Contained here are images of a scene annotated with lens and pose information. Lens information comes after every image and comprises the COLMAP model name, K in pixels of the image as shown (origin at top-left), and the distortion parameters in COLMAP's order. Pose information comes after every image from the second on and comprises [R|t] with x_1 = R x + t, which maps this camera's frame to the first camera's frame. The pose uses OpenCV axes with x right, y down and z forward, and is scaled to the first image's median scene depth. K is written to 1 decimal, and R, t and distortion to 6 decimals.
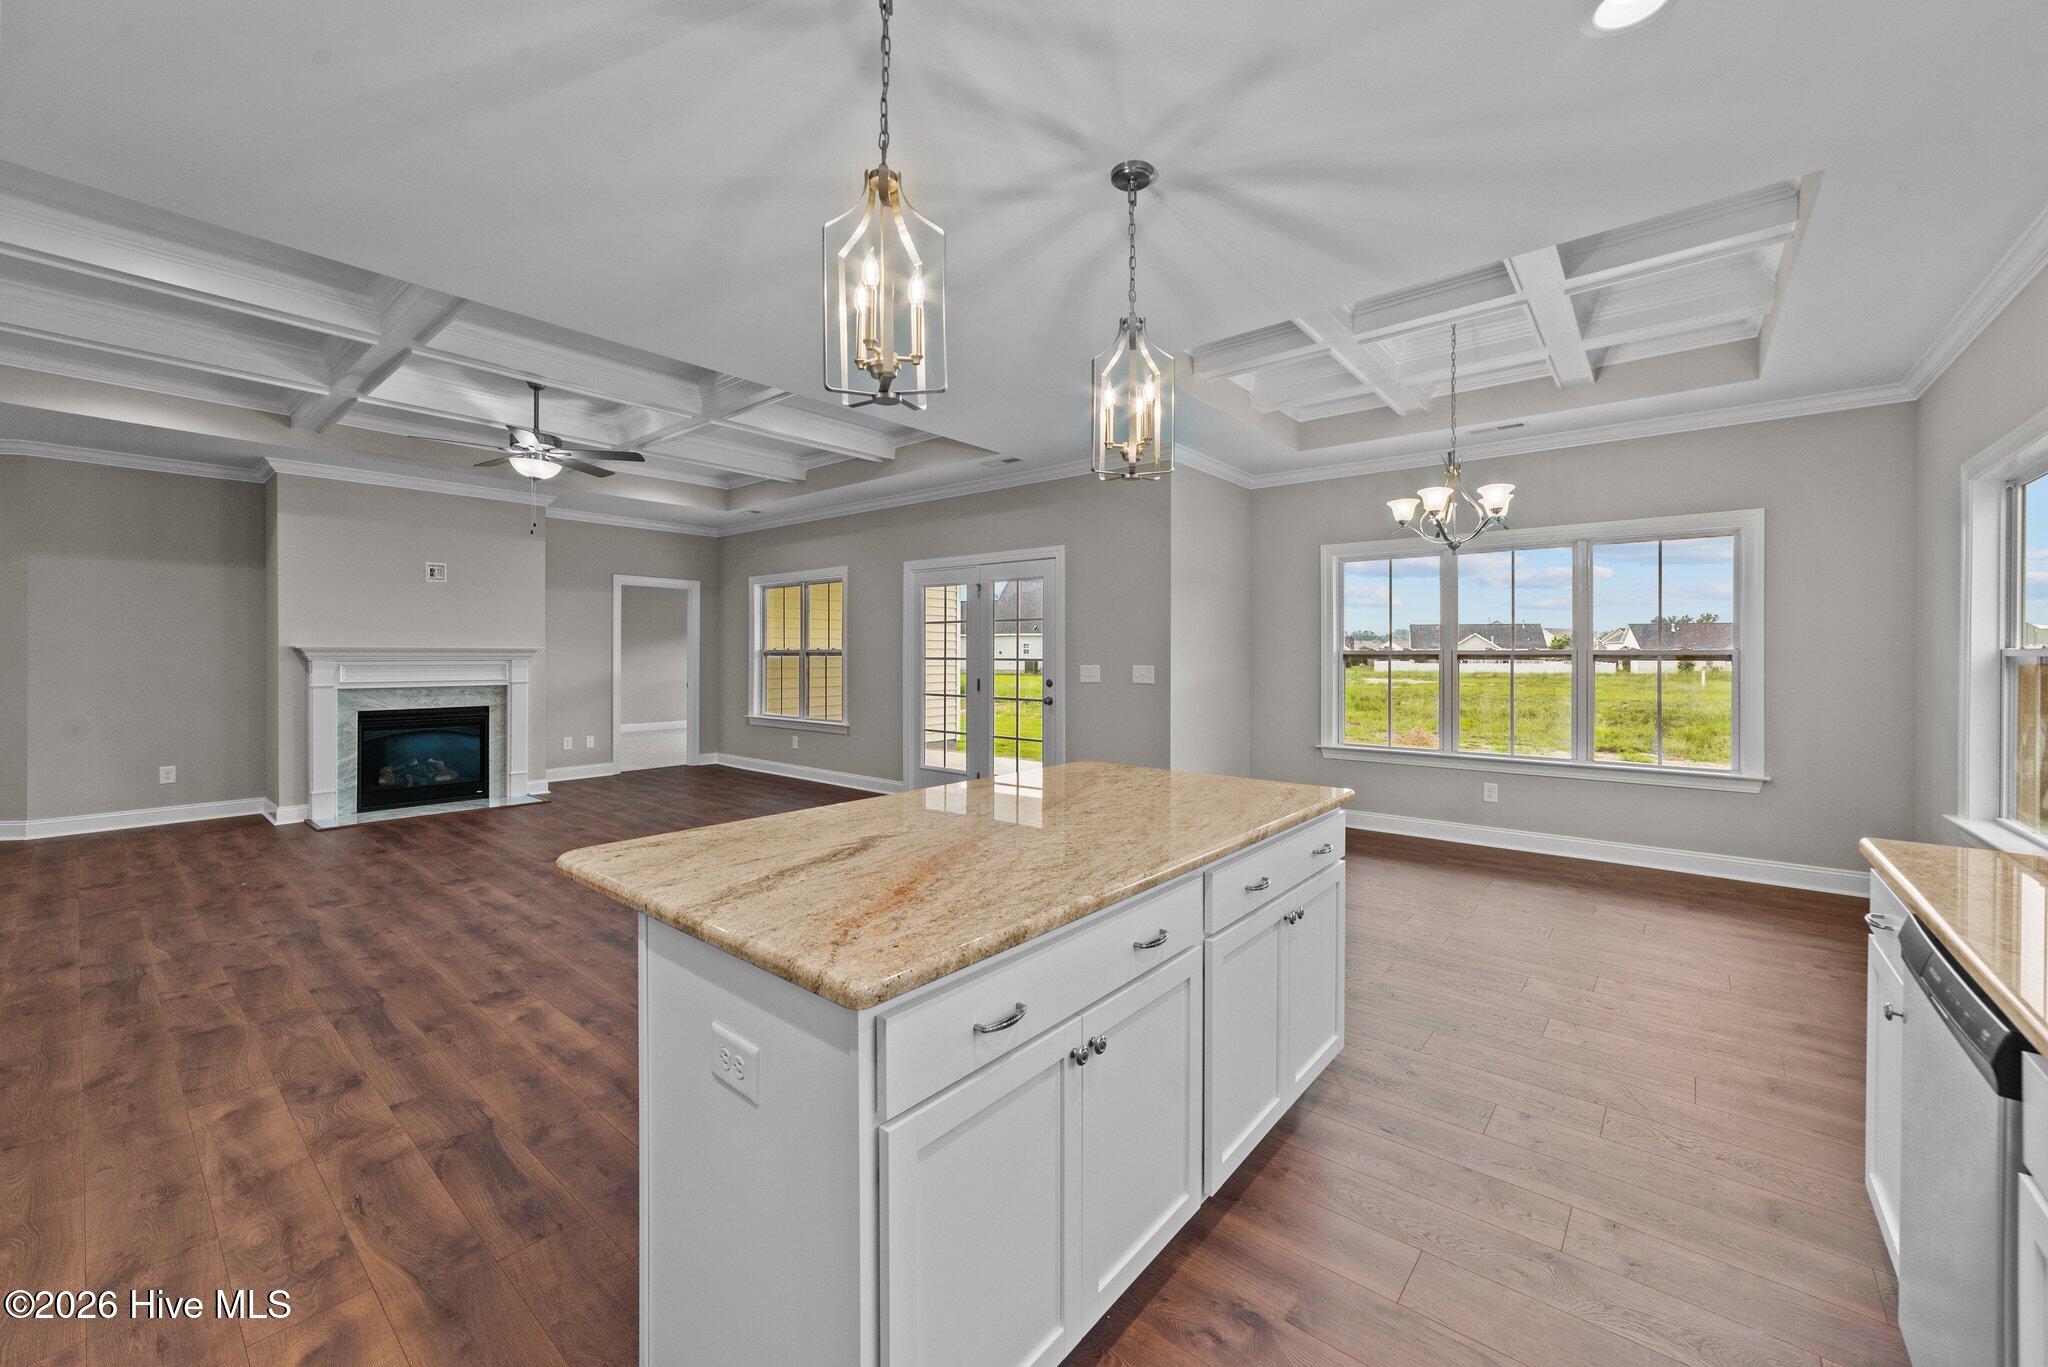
lens RADIAL K [[806.7, 0, 1017.1], [0, 806.7, 652.8], [0, 0, 1]] dist [-0.021087, 0.008187]
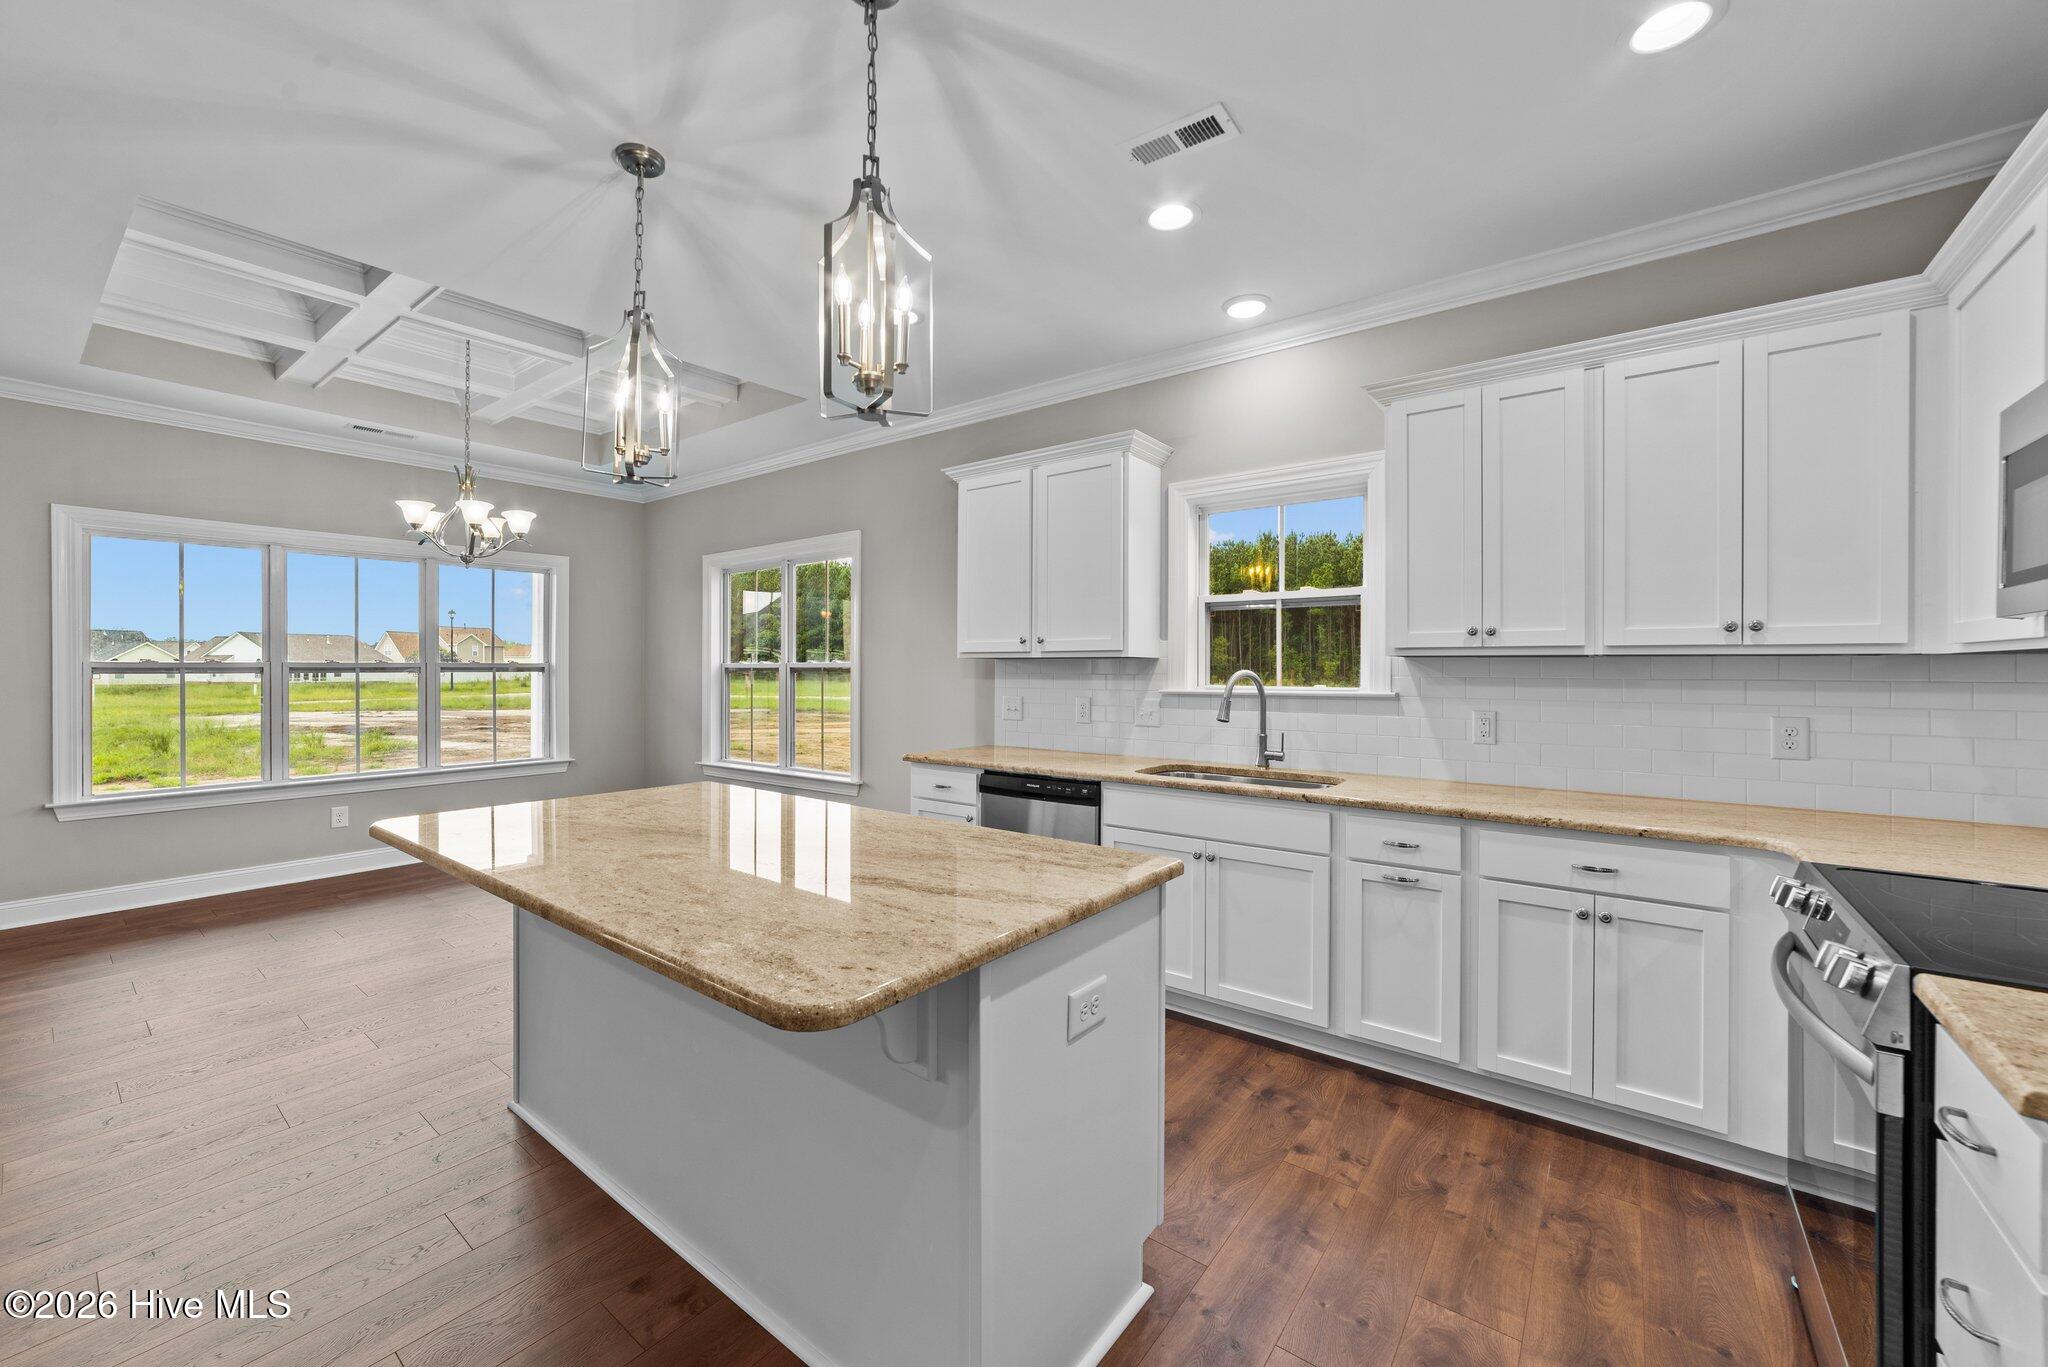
lens RADIAL K [[799.9, 0, 1014.0], [0, 799.9, 666.1], [0, 0, 1]] dist [-0.017466, 0.007178]
pose [[-0.039351, -0.000467, 0.999225, -0.309238], [-0.003712, 0.999993, 0.000321, -0.001703], [-0.999219, -0.003696, -0.039353, 0.230212]]
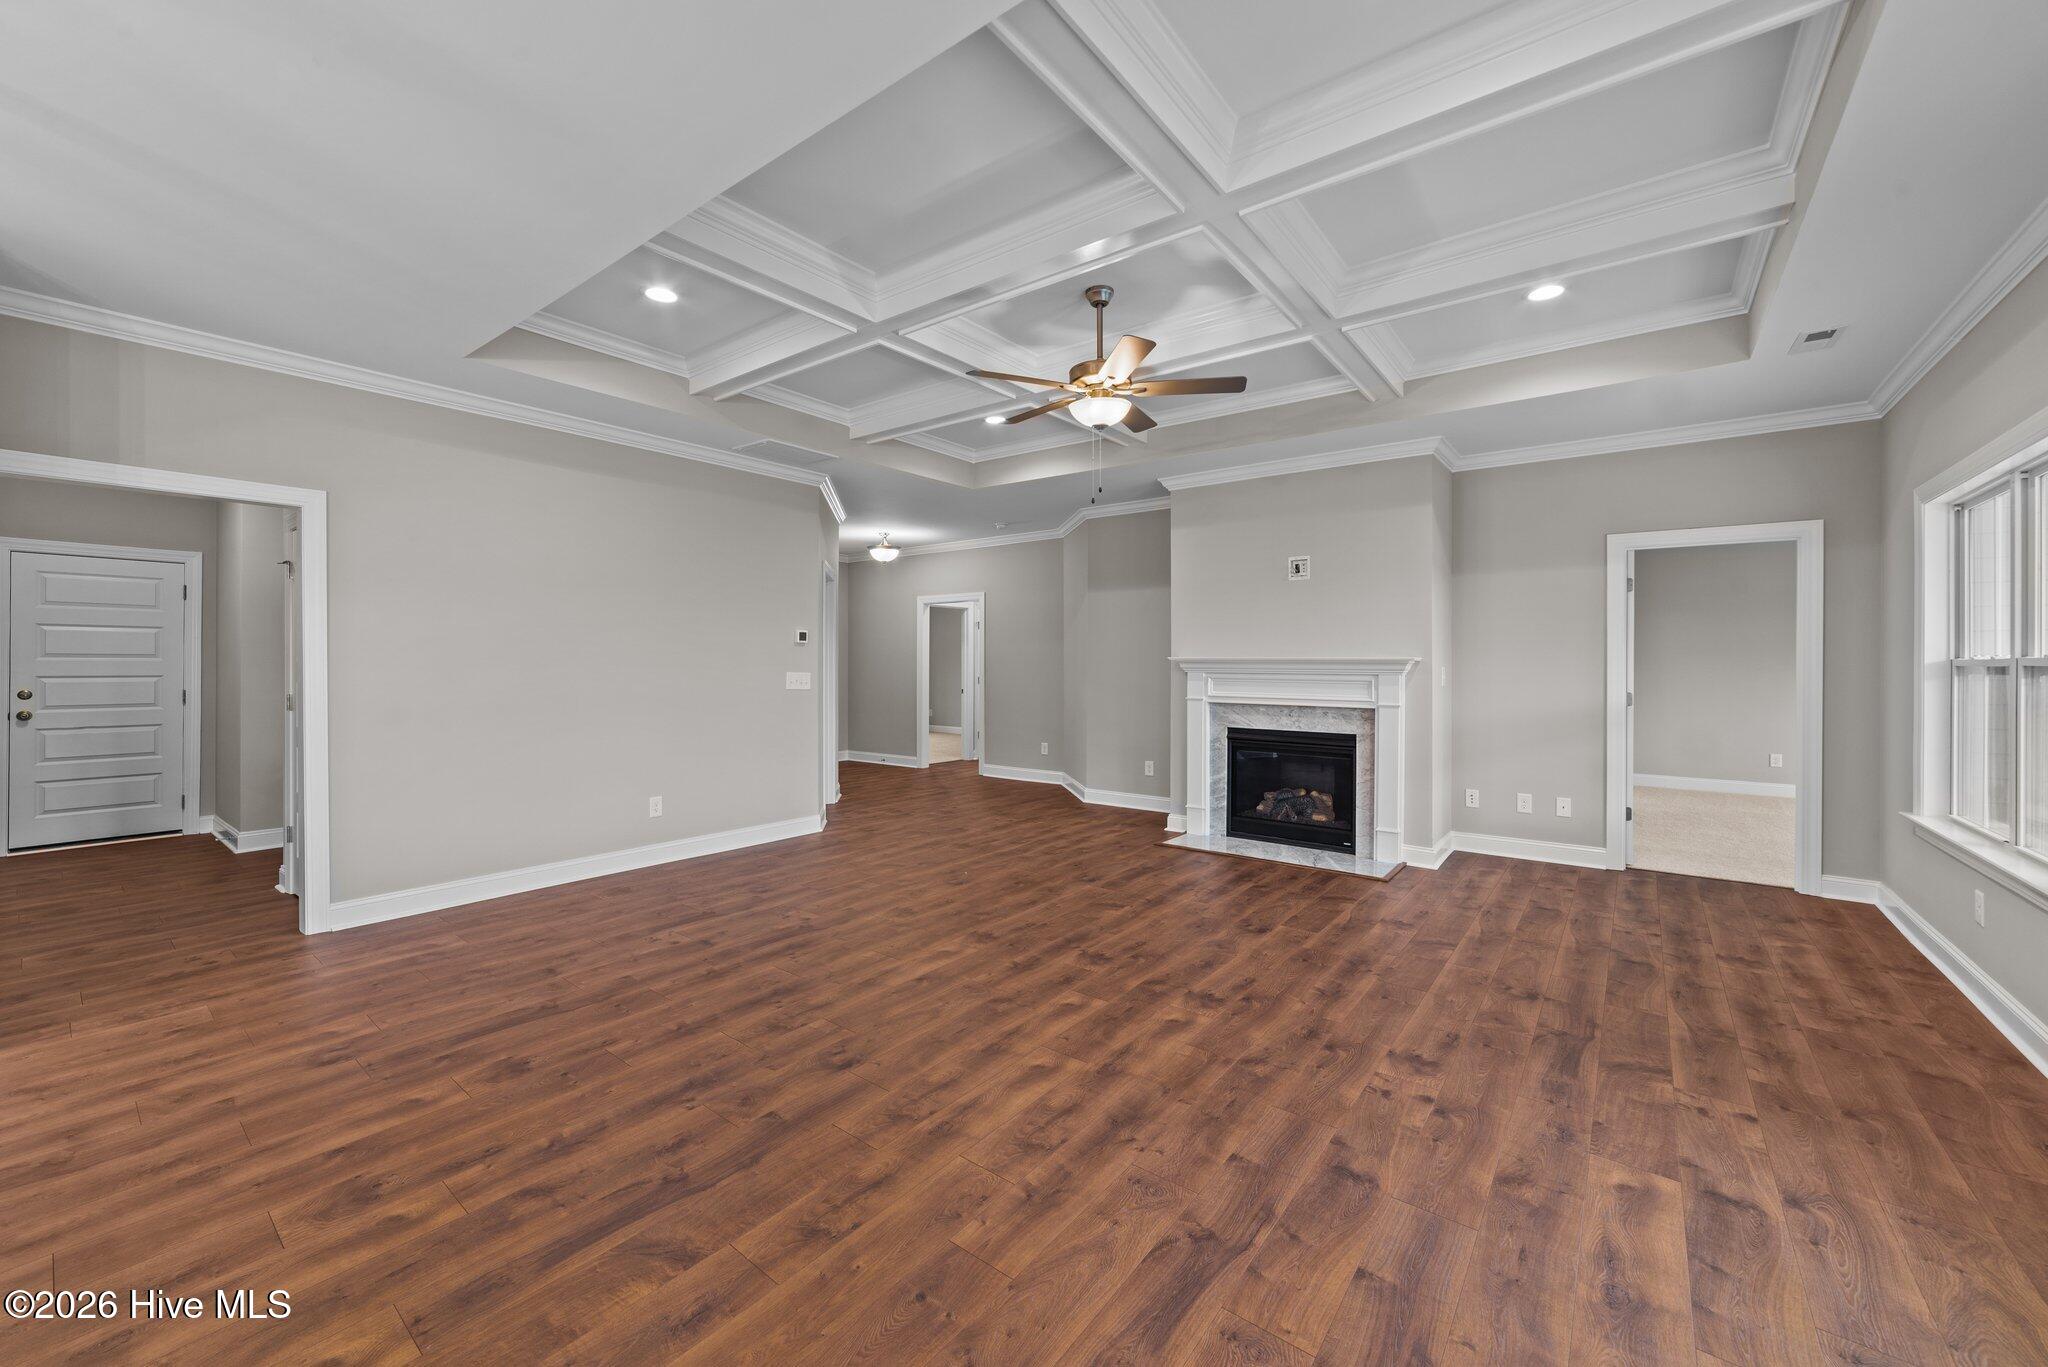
lens RADIAL K [[801.9, 0, 1015.4], [0, 801.9, 661.2], [0, 0, 1]] dist [-0.020702, 0.008632]
pose [[0.030927, -0.003552, -0.999515, 0.104813], [-0.001538, 0.999992, -0.003601, -0.000427], [0.999520, 0.001649, 0.030922, 0.733683]]
